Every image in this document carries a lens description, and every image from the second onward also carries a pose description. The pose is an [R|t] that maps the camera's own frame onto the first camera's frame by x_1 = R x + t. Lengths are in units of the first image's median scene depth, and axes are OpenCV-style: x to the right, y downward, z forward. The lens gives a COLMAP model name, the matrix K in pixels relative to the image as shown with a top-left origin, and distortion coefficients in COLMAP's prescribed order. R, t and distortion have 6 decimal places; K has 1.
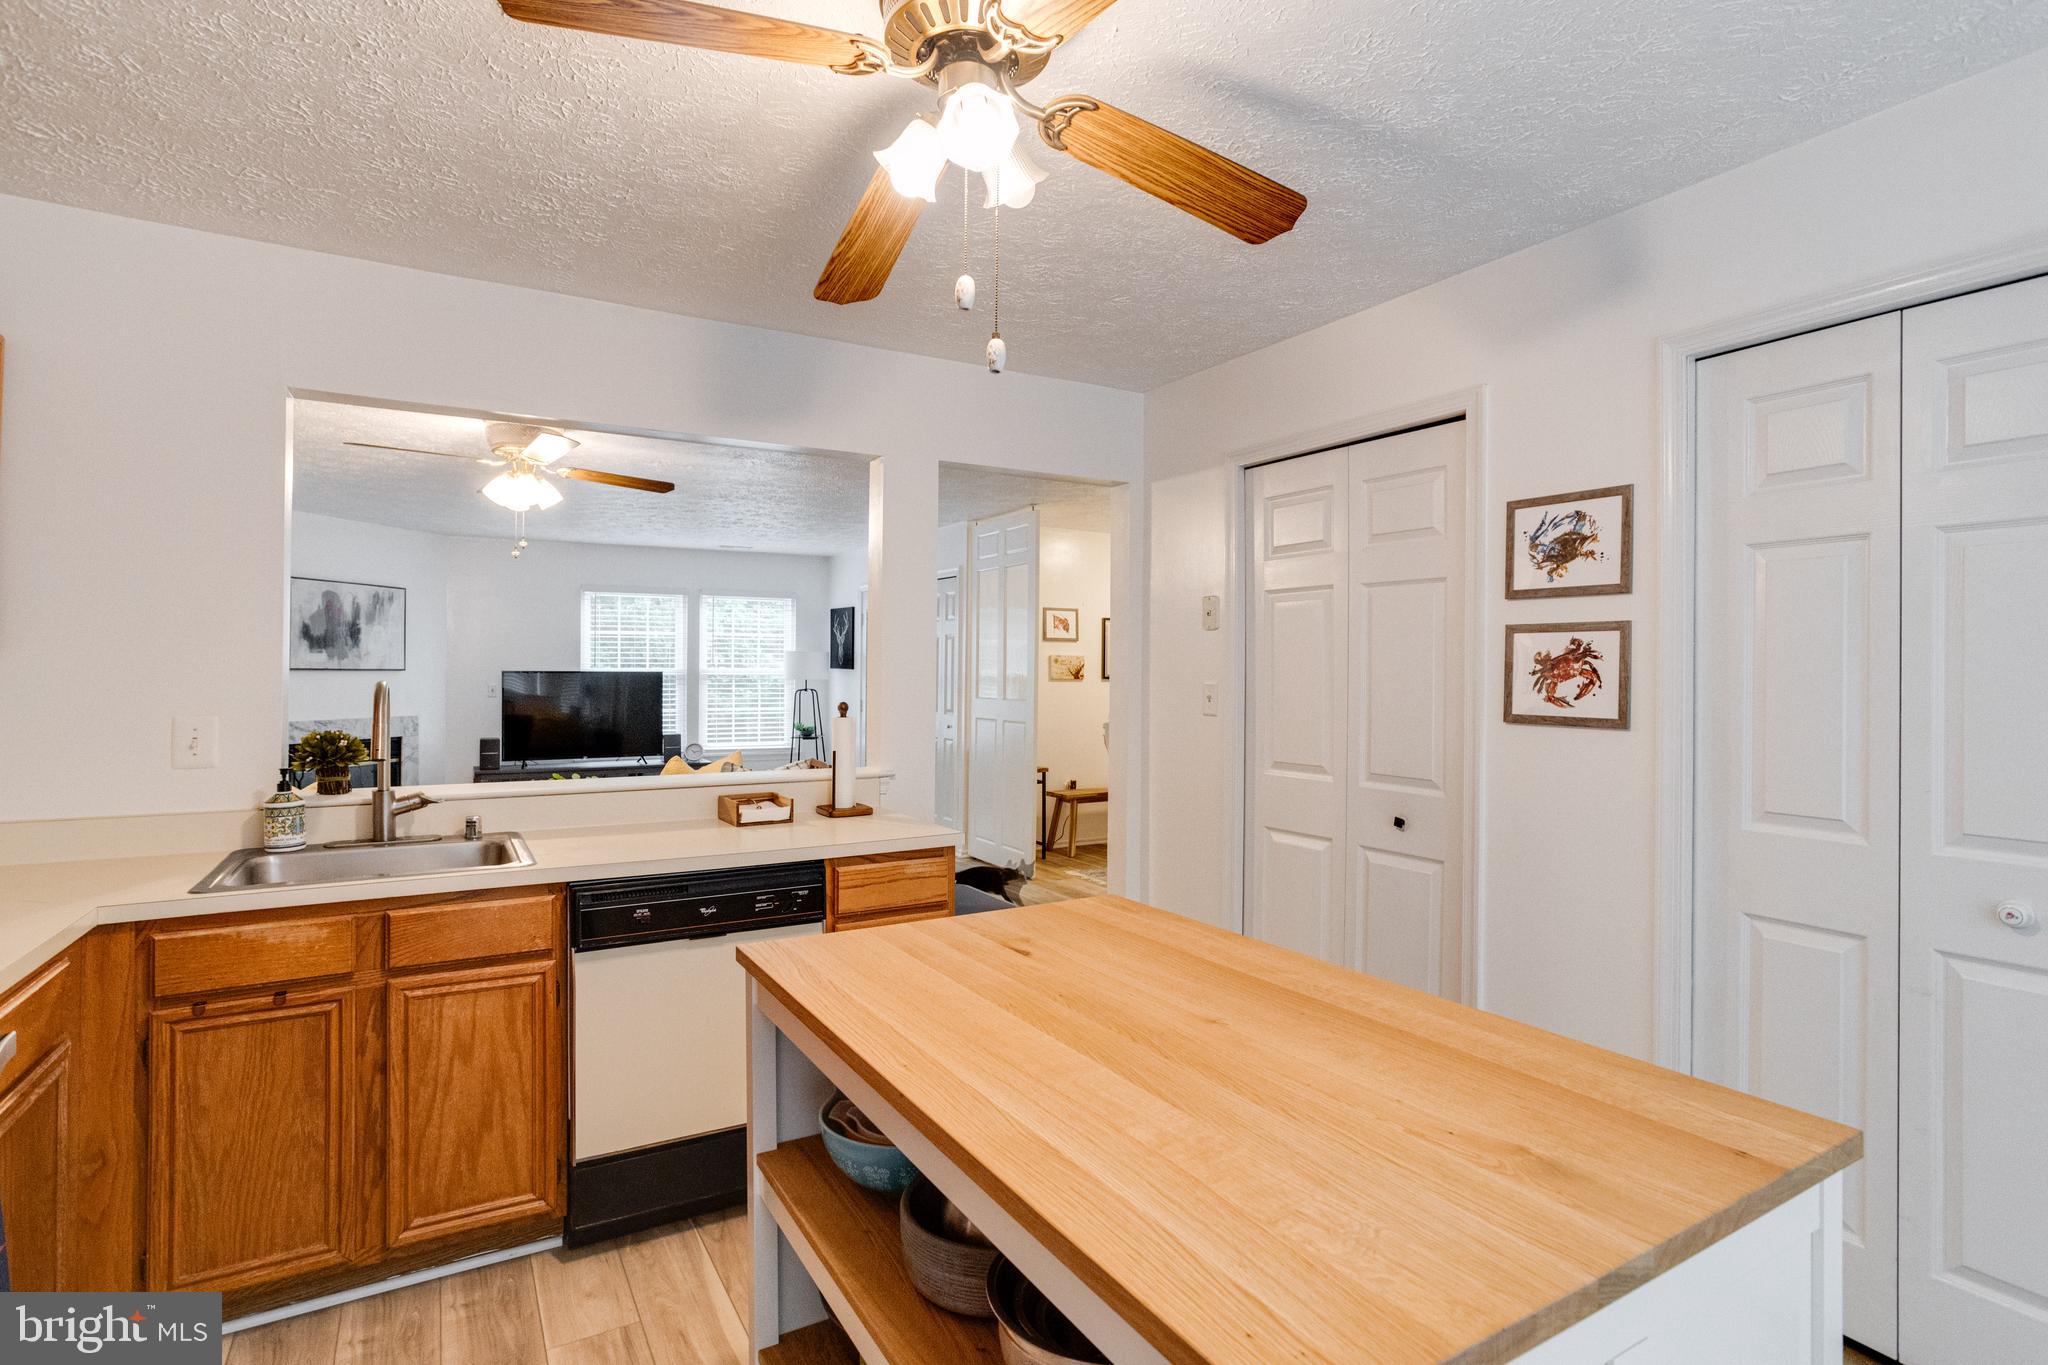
lens RADIAL K [[1004.9, 0, 1020.7], [0, 1004.9, 670.1], [0, 0, 1]] dist [-0.049817, 0.031655]
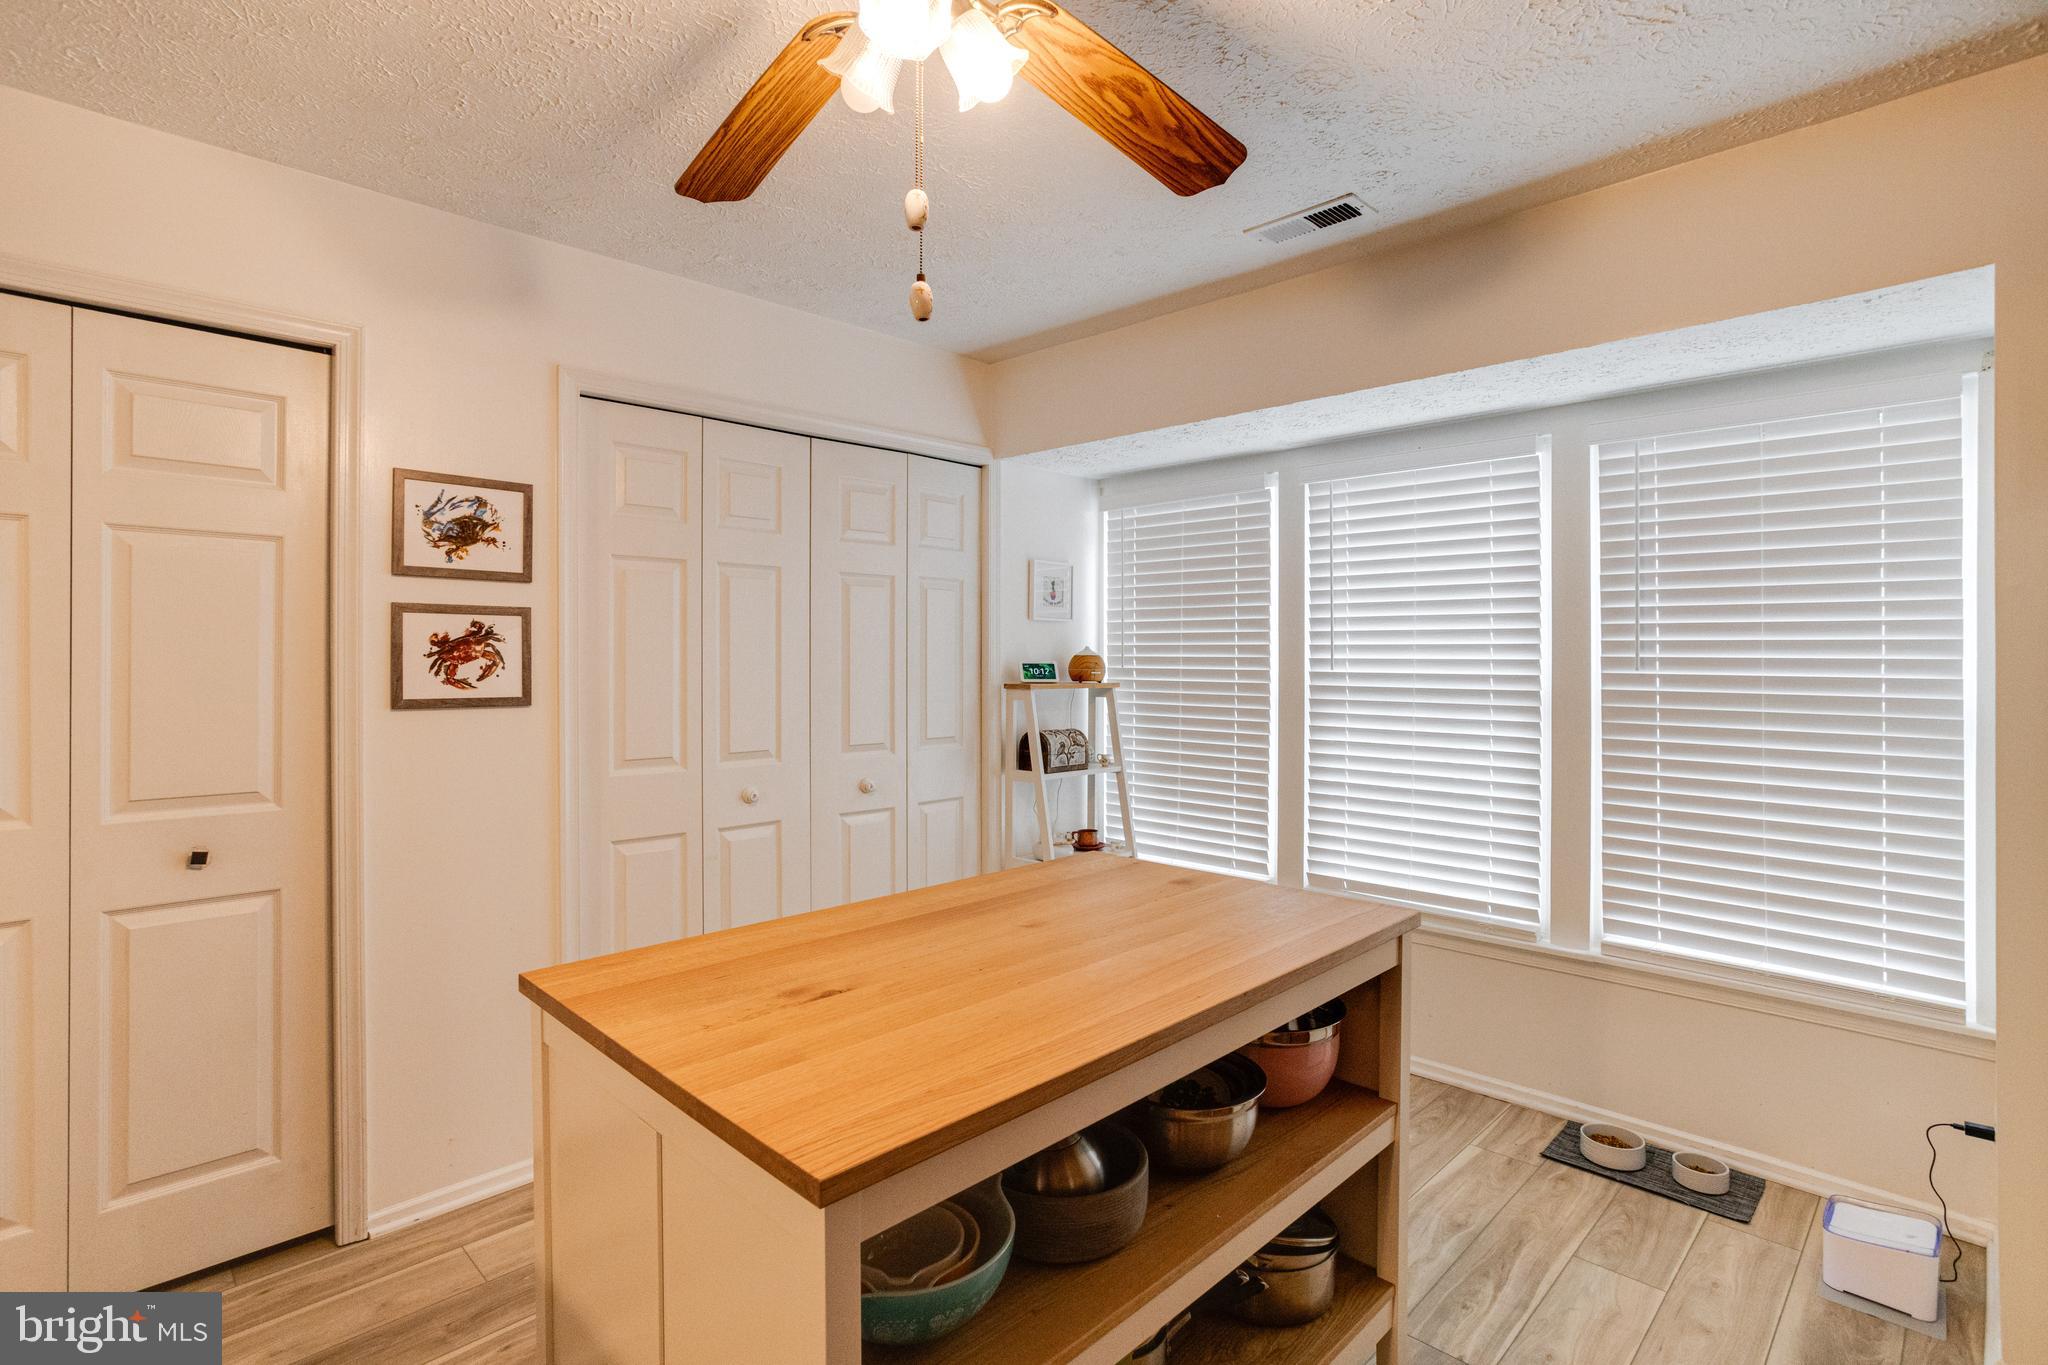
lens RADIAL K [[992.0, 0, 1017.5], [0, 992.0, 664.0], [0, 0, 1]] dist [-0.041577, 0.026834]
pose [[-0.249700, -0.013476, 0.968230, -0.541556], [-0.004450, 0.999909, 0.012769, -0.003038], [-0.968313, -0.001120, -0.249737, 0.687481]]
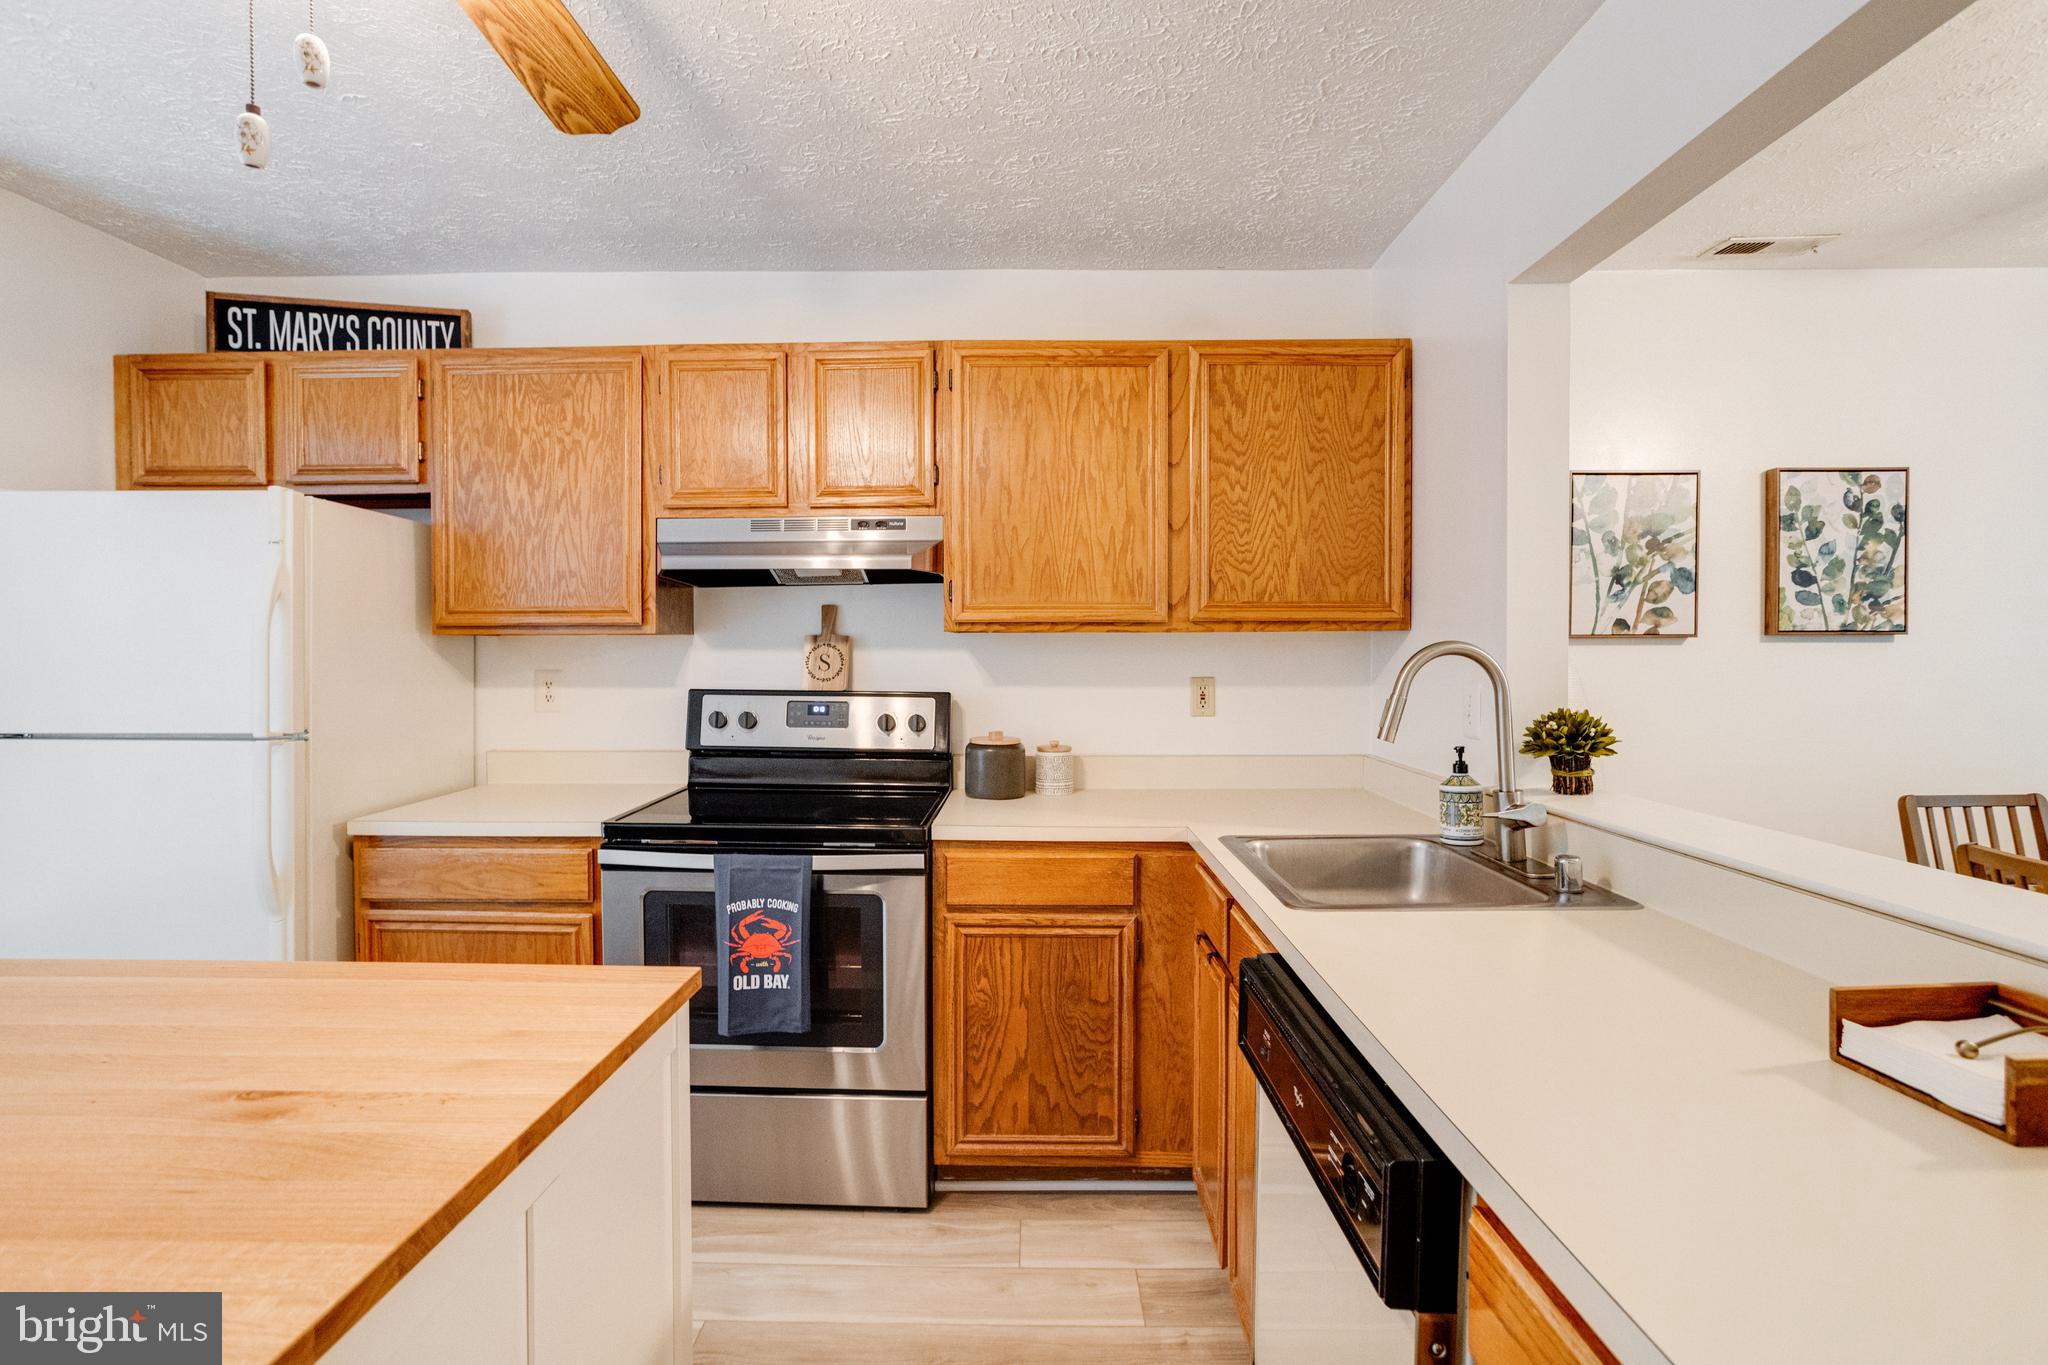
lens RADIAL K [[995.7, 0, 1021.2], [0, 995.7, 665.4], [0, 0, 1]] dist [-0.047874, 0.027411]
pose [[-0.522230, 0.007584, -0.852771, 0.162921], [0.003910, 0.999971, 0.006499, 0.022760], [0.852796, 0.000059, -0.522244, 1.081769]]
